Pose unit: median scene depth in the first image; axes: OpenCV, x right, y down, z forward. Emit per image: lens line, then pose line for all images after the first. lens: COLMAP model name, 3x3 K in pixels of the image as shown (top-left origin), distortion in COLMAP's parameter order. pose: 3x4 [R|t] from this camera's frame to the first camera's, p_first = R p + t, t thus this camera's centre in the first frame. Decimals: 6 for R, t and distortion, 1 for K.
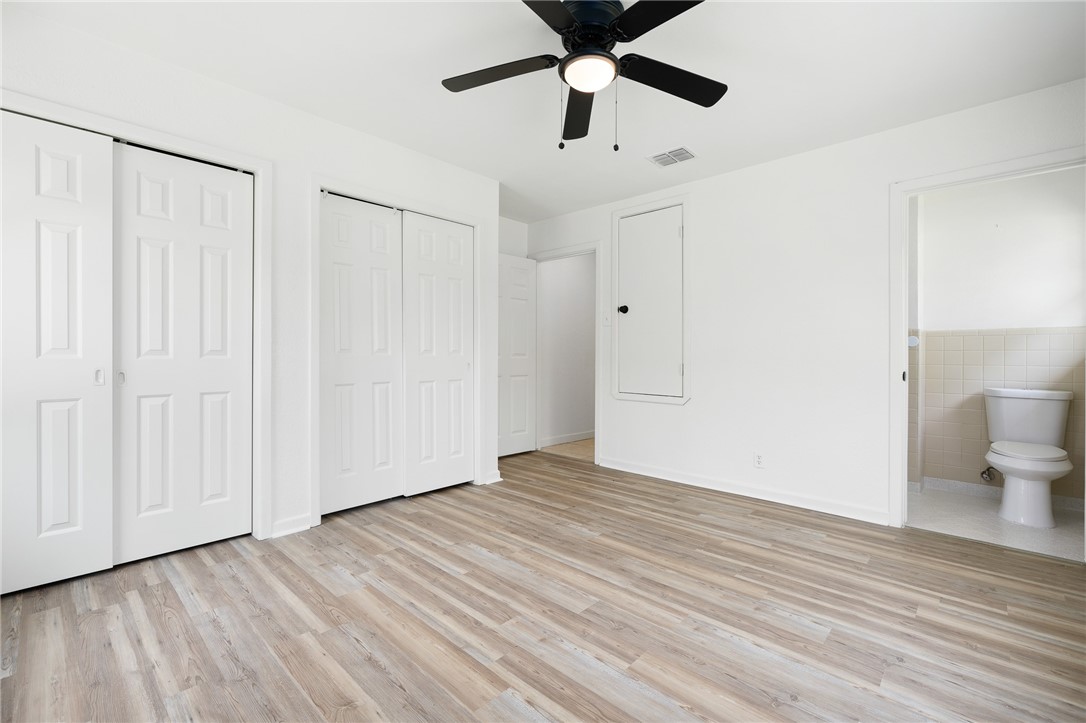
lens RADIAL K [[486.8, 0, 545.0], [0, 486.8, 356.5], [0, 0, 1]] dist [-0.001278, 0.000348]
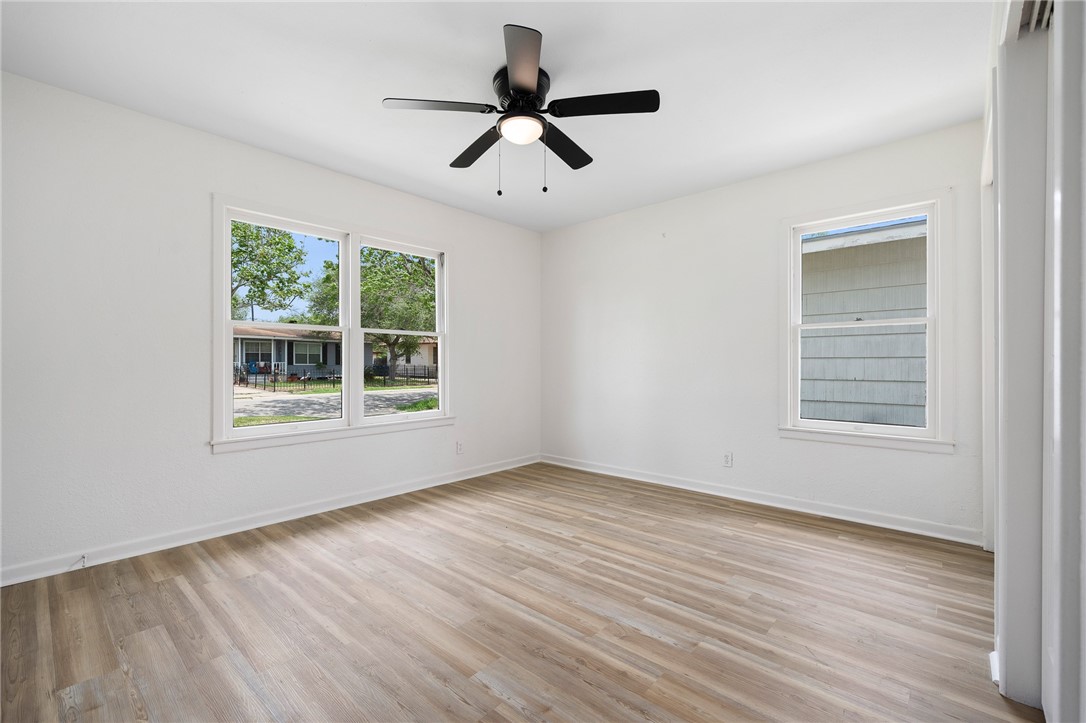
lens RADIAL K [[486.8, 0, 551.0], [0, 486.8, 362.2], [0, 0, 1]] dist [-0.001278, 0.000348]
pose [[-0.999424, -0.004761, -0.033597, 0.055398], [-0.004777, 0.999989, 0.000398, -0.012141], [0.033595, 0.000558, -0.999435, 2.106697]]
